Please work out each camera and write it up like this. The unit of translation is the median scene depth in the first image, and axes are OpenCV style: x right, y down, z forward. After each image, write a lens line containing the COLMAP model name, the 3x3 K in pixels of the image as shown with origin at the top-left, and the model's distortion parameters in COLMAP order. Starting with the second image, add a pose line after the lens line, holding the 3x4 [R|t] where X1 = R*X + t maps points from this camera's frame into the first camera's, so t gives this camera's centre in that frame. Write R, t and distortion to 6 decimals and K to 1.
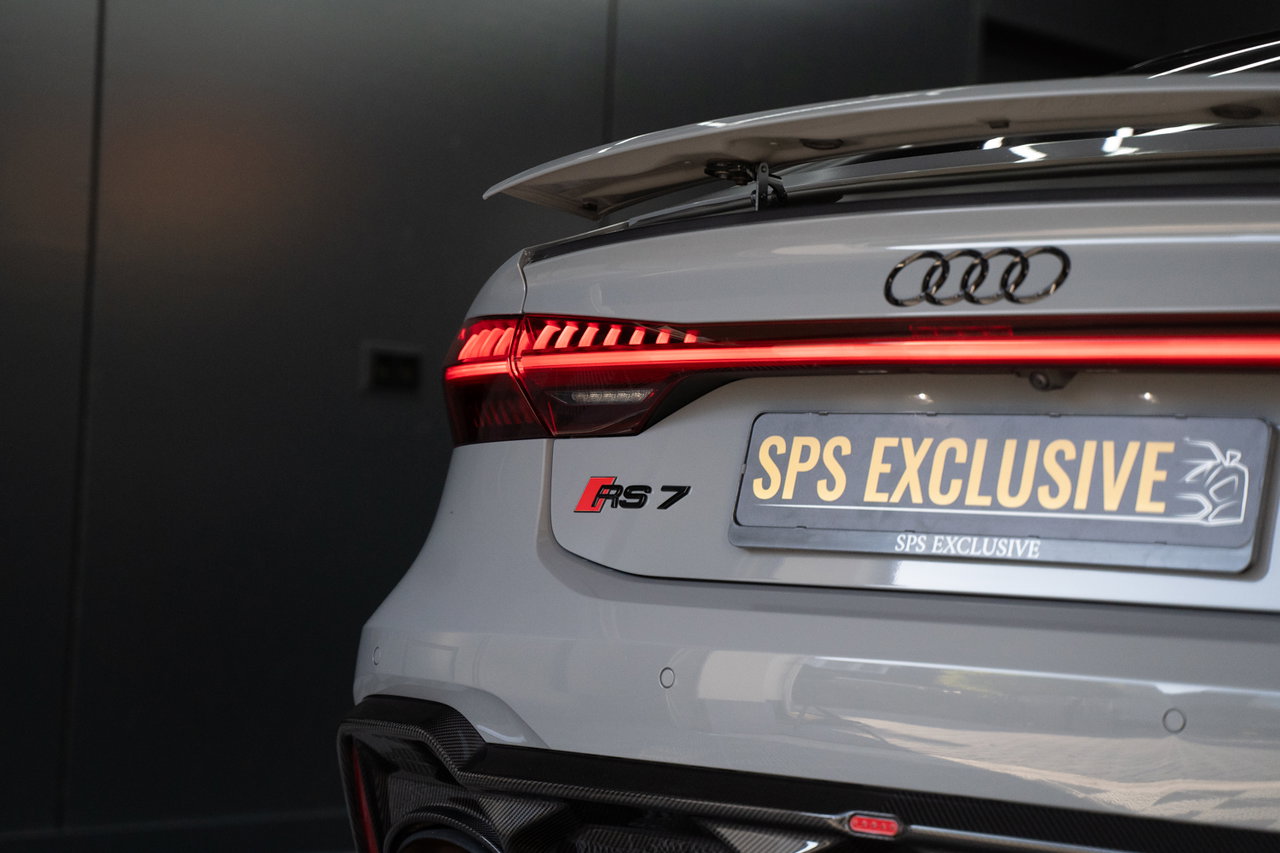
lens RADIAL K [[2828.2, 0, 573.4], [0, 2828.2, 352.8], [0, 0, 1]] dist [0.181284, 0.315504]
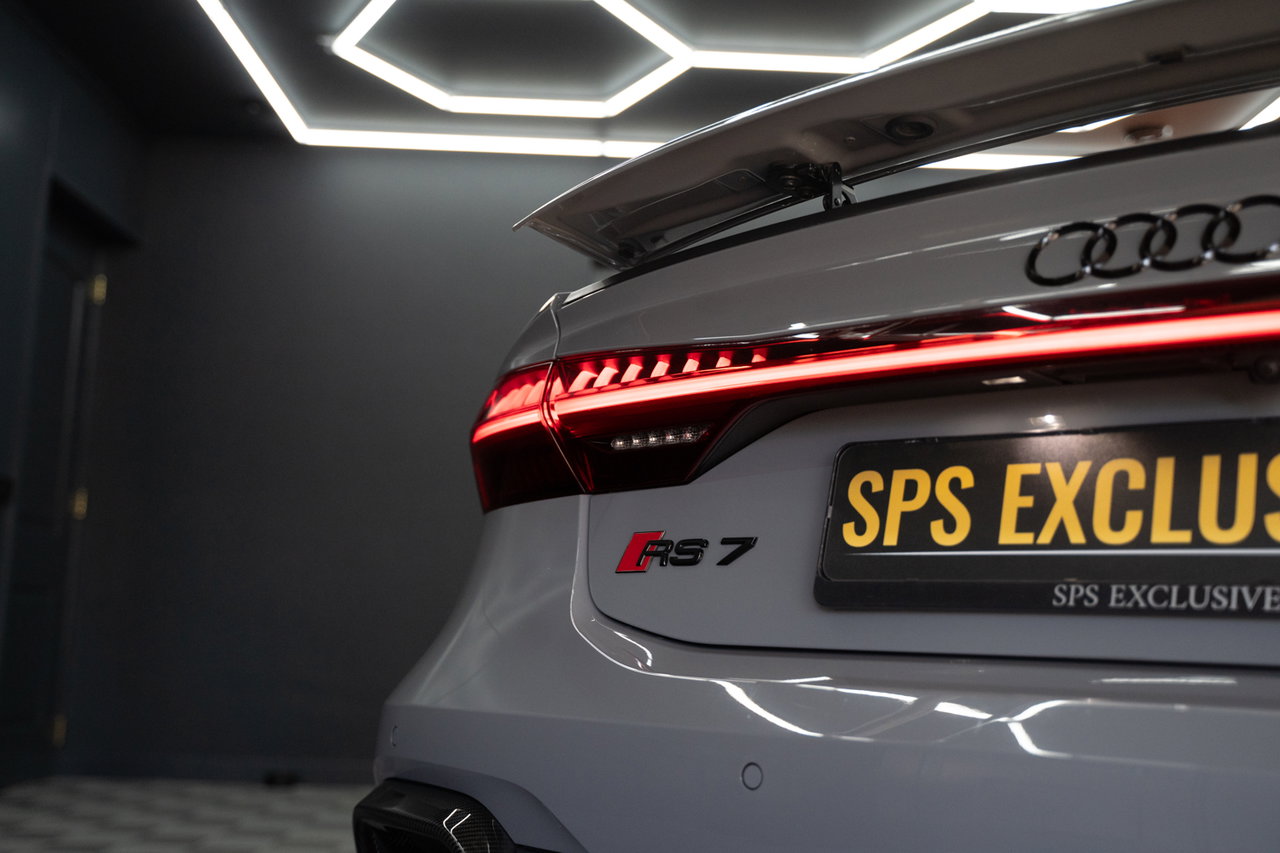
lens RADIAL K [[1453.5, 0, 640.0], [0, 1453.5, 426.5], [0, 0, 1]] dist [-0.000582, 0.043271]
pose [[0.998567, 0.000543, 0.053508, -0.018115], [0.003601, 0.996999, -0.077326, 0.050477], [-0.053390, 0.077408, 0.995569, 0.600390]]
